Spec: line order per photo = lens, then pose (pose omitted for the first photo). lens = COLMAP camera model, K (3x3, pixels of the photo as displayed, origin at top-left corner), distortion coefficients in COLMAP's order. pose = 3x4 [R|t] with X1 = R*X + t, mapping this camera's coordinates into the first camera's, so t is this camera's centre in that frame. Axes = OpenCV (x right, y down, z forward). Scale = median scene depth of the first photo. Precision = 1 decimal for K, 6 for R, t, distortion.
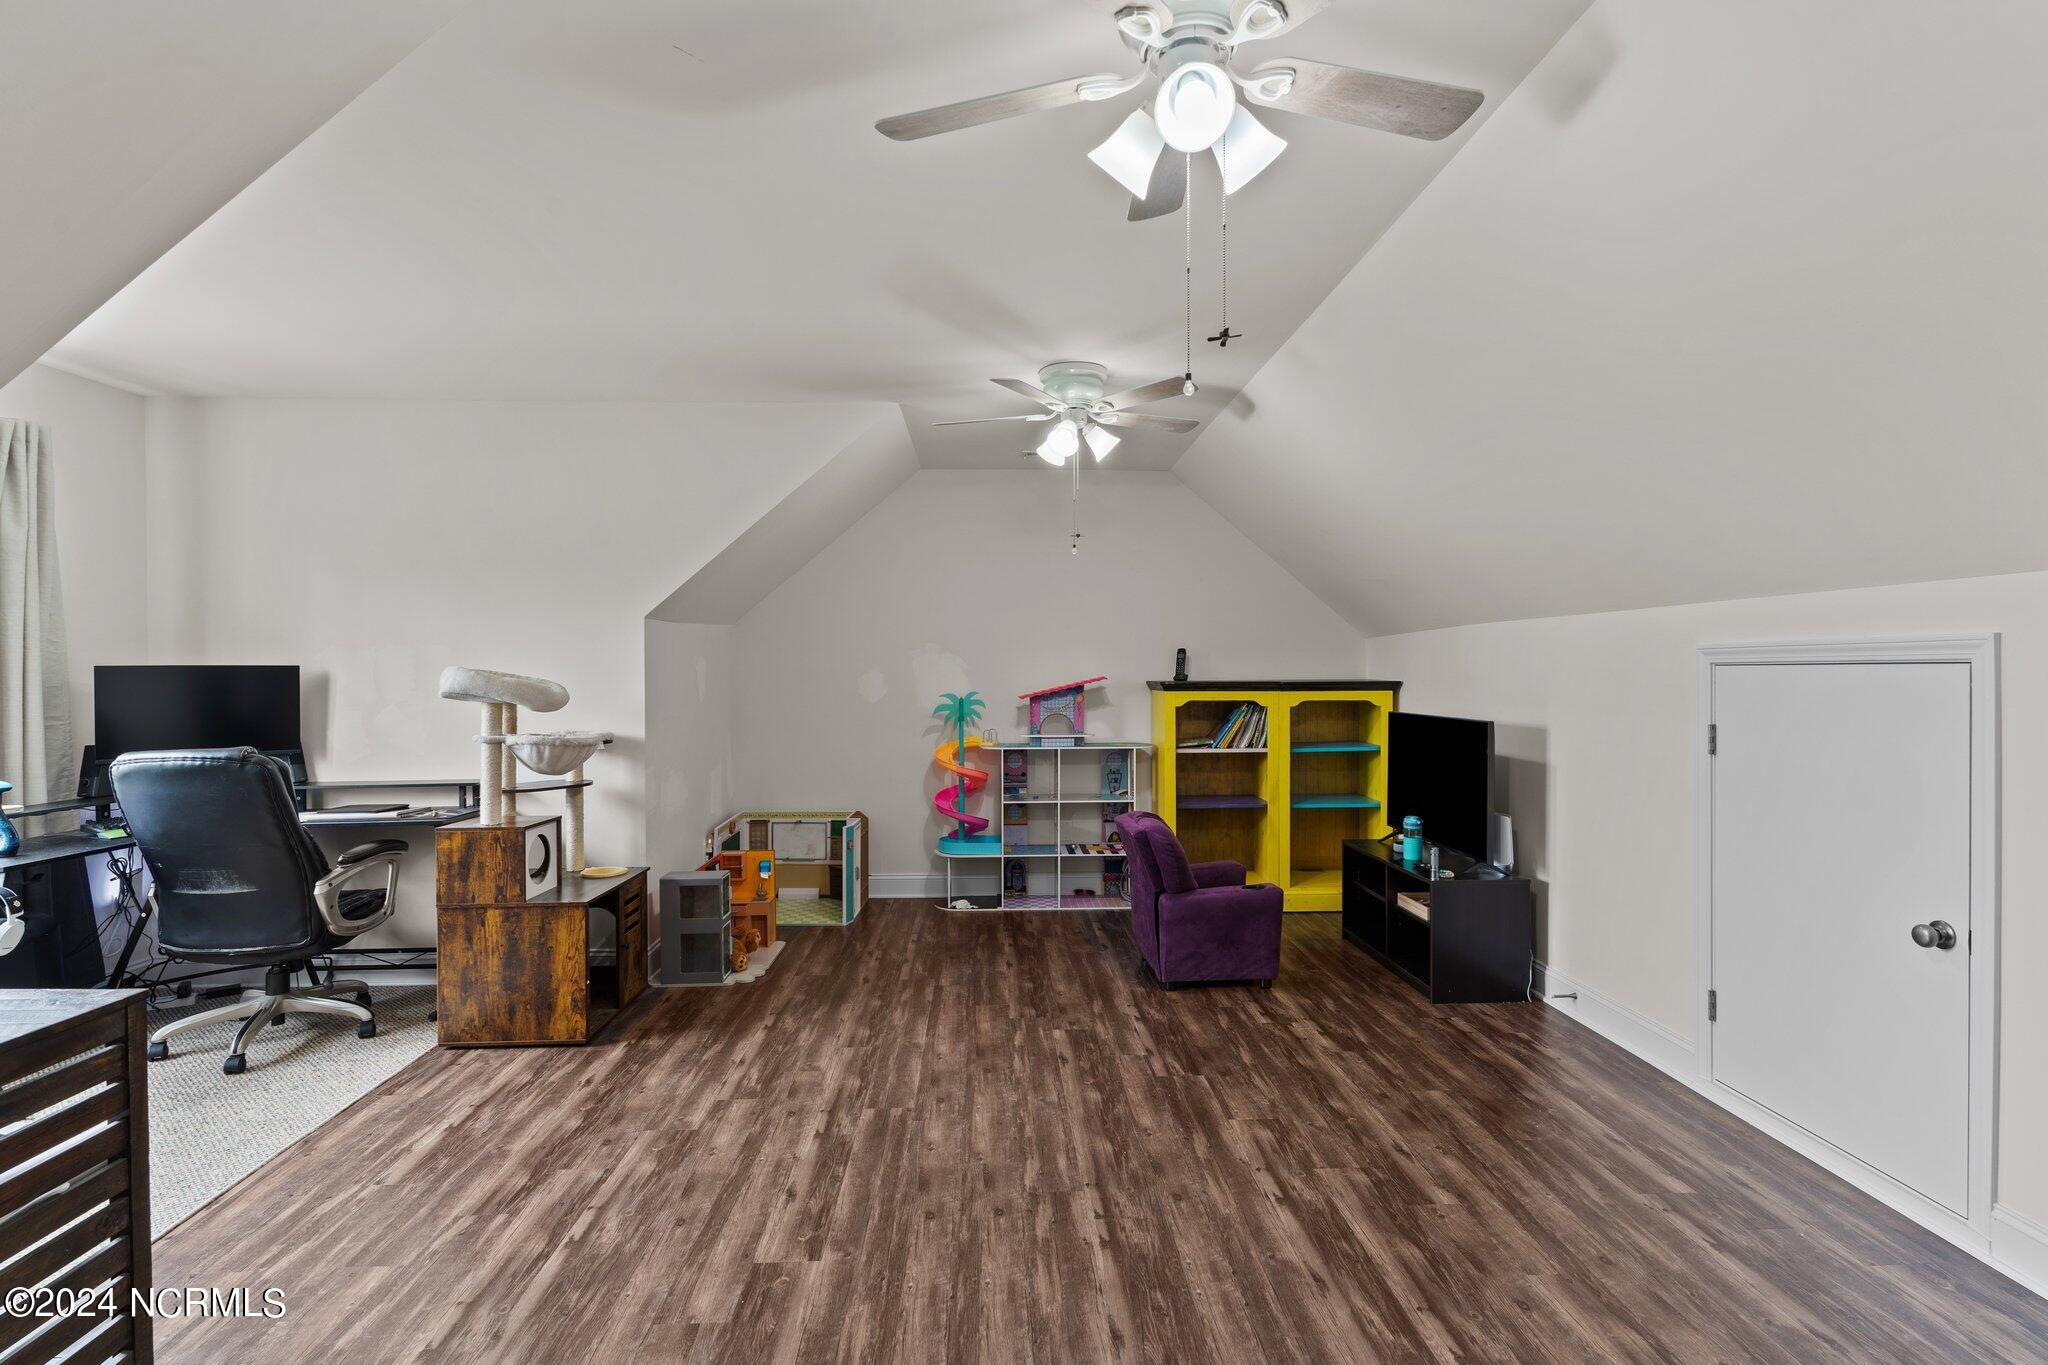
lens RADIAL K [[977.7, 0, 1024.0], [0, 977.7, 682.5], [0, 0, 1]] dist [-0.001058, -0.001010]
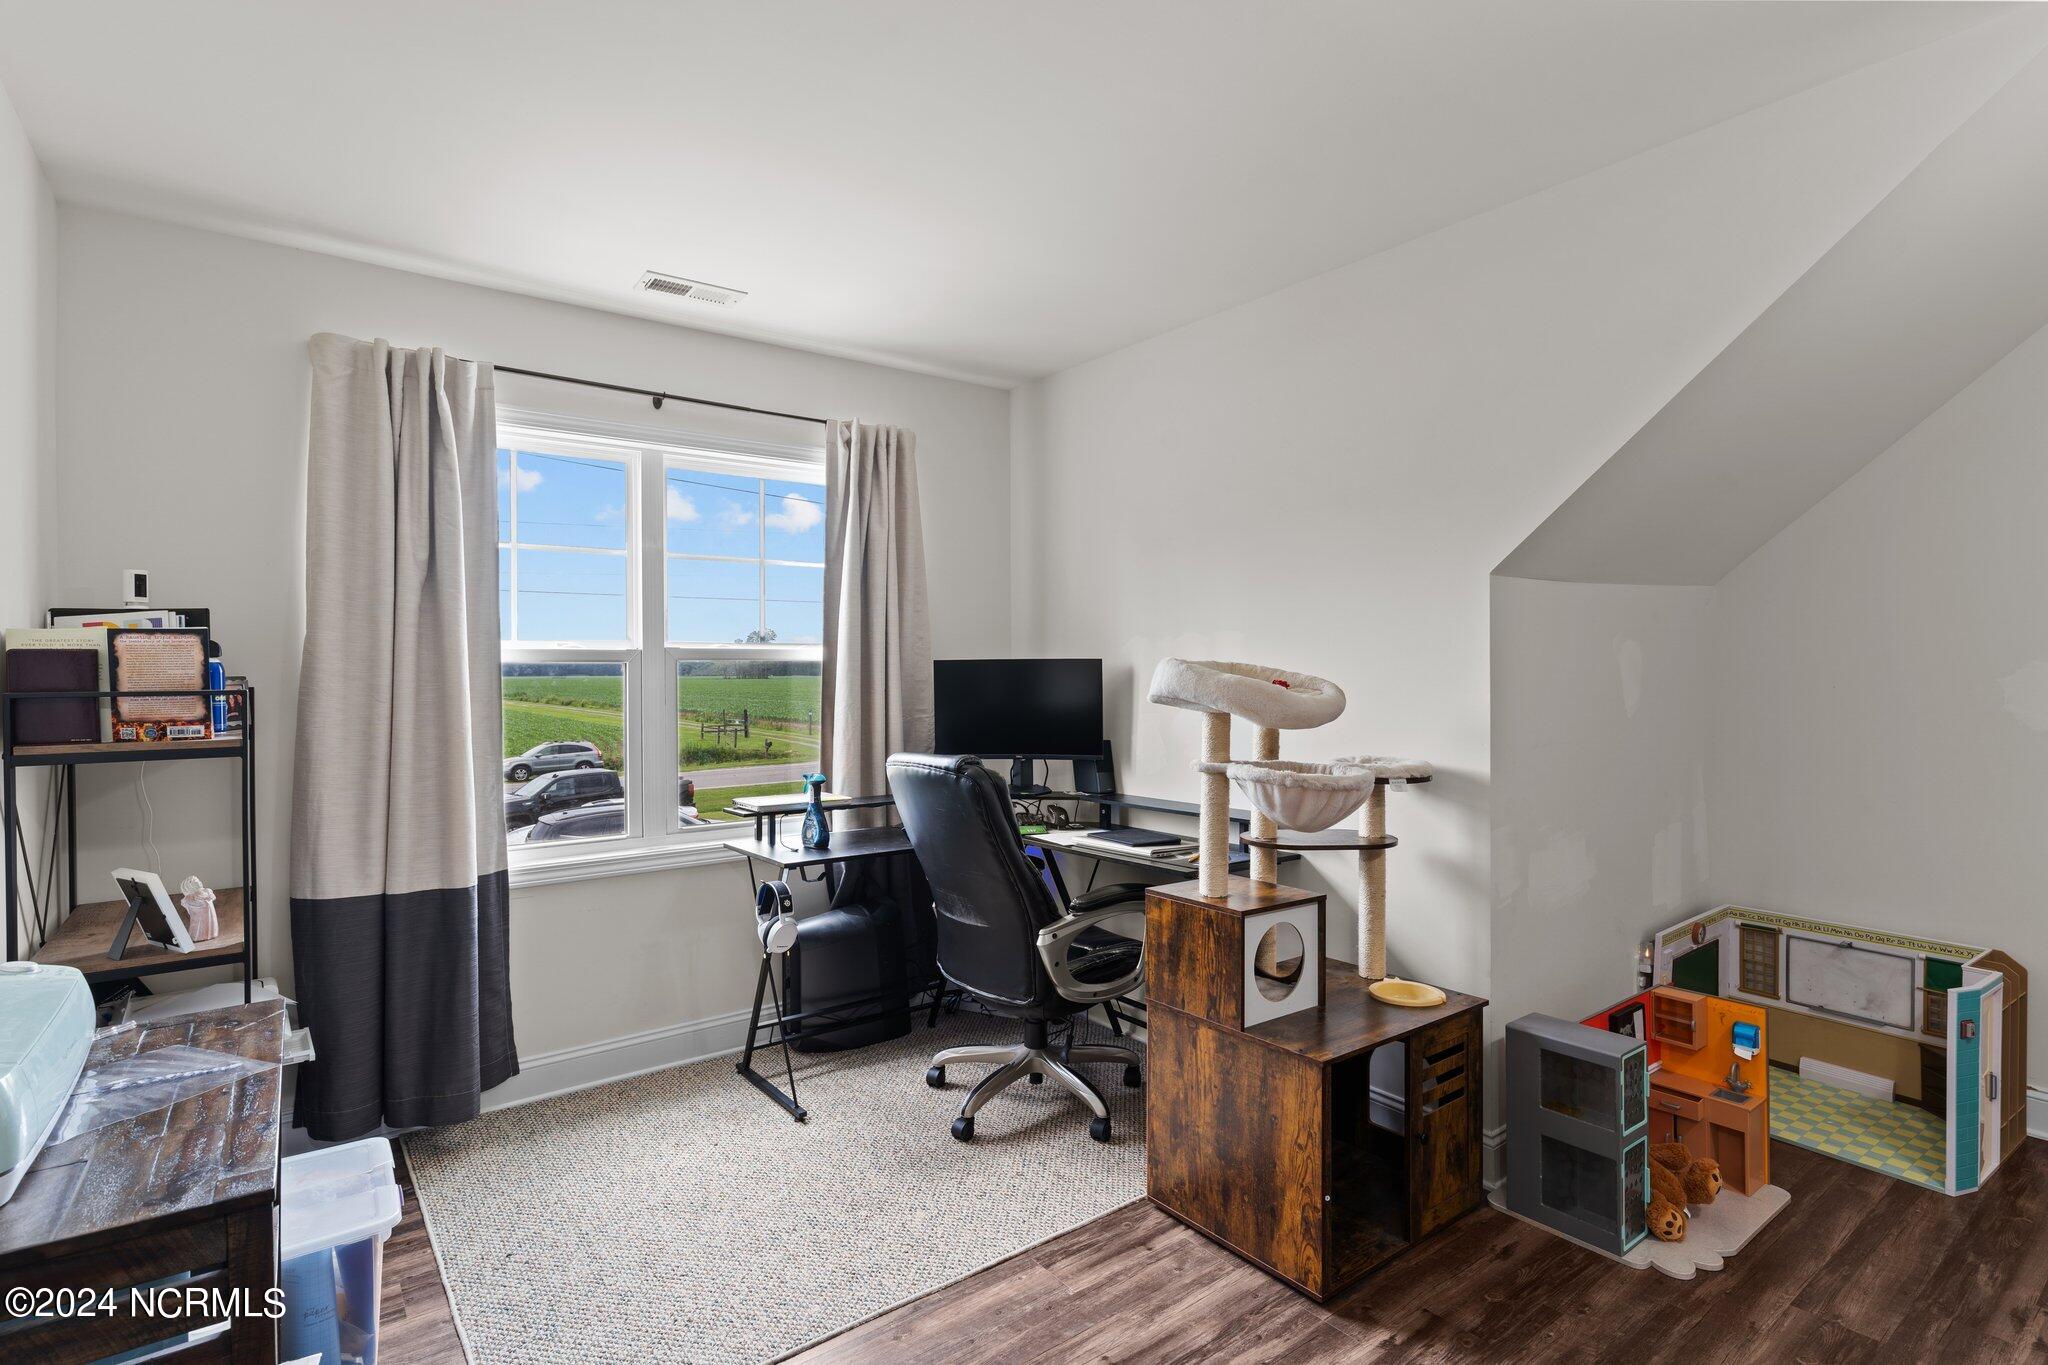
lens RADIAL K [[997.8, 0, 1024.0], [0, 997.8, 682.5], [0, 0, 1]] dist [0.001972, -0.000731]
pose [[0.571942, 0.011304, -0.820216, -0.063851], [-0.008643, 0.999933, 0.007754, -0.003145], [0.820248, 0.002654, 0.572001, 0.495990]]
